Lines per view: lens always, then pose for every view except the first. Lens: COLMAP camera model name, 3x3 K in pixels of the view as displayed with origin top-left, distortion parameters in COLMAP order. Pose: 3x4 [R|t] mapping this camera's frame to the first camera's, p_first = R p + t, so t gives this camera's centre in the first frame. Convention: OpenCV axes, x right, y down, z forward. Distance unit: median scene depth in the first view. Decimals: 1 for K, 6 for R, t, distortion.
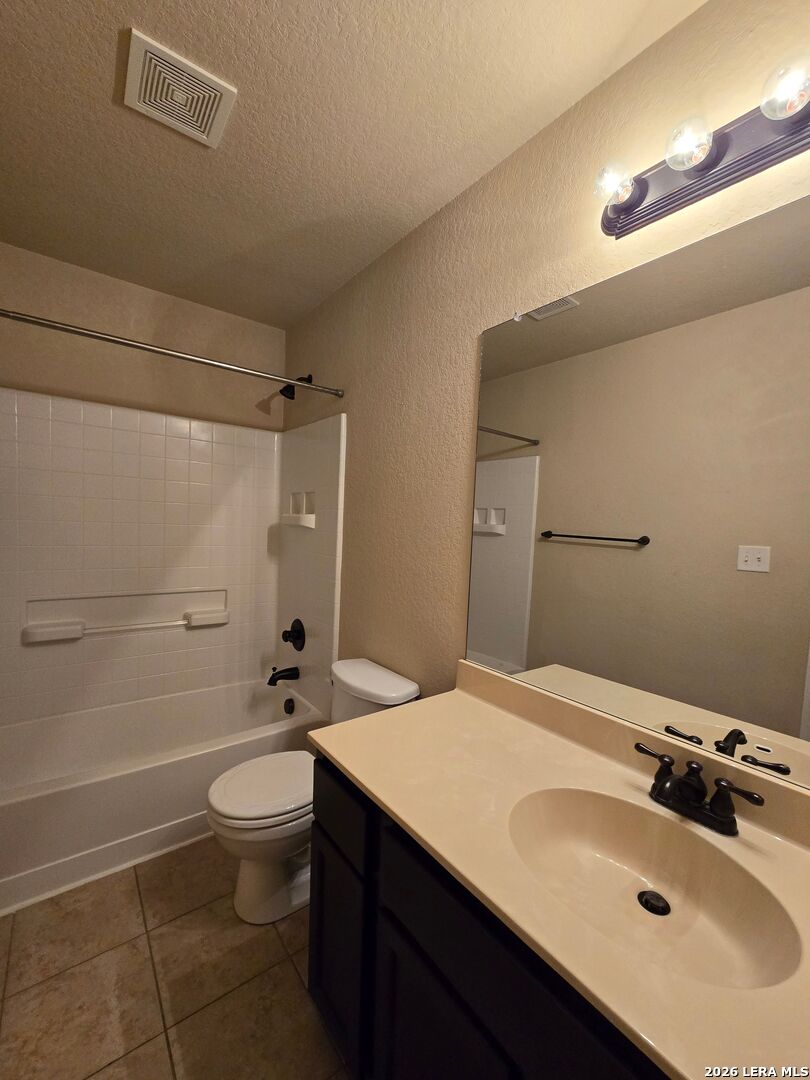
lens RADIAL K [[444.2, 0, 405.0], [0, 444.2, 540.0], [0, 0, 1]] dist [-0.000889, 0.001209]
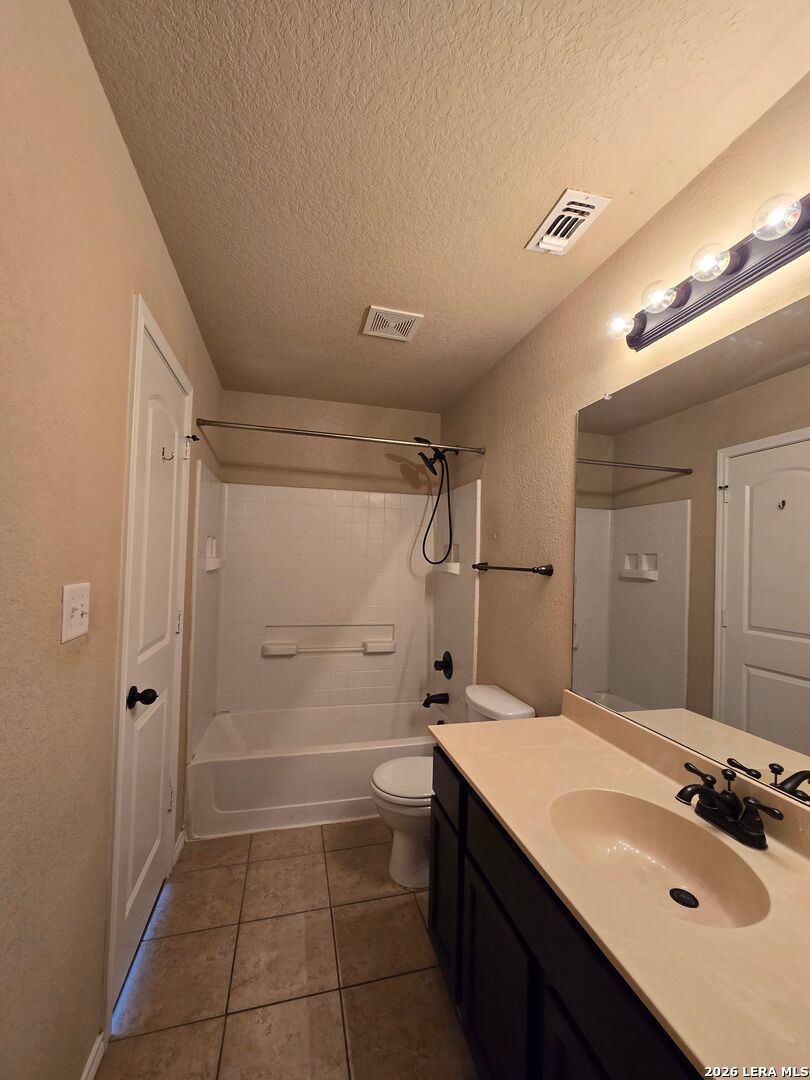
lens RADIAL K [[444.2, 0, 405.0], [0, 444.2, 540.0], [0, 0, 1]] dist [-0.000889, 0.001209]
pose [[0.919421, -0.034671, -0.391742, 0.168467], [-0.005664, 0.994836, -0.101342, 0.002881], [0.393233, 0.095395, 0.914477, -0.202120]]
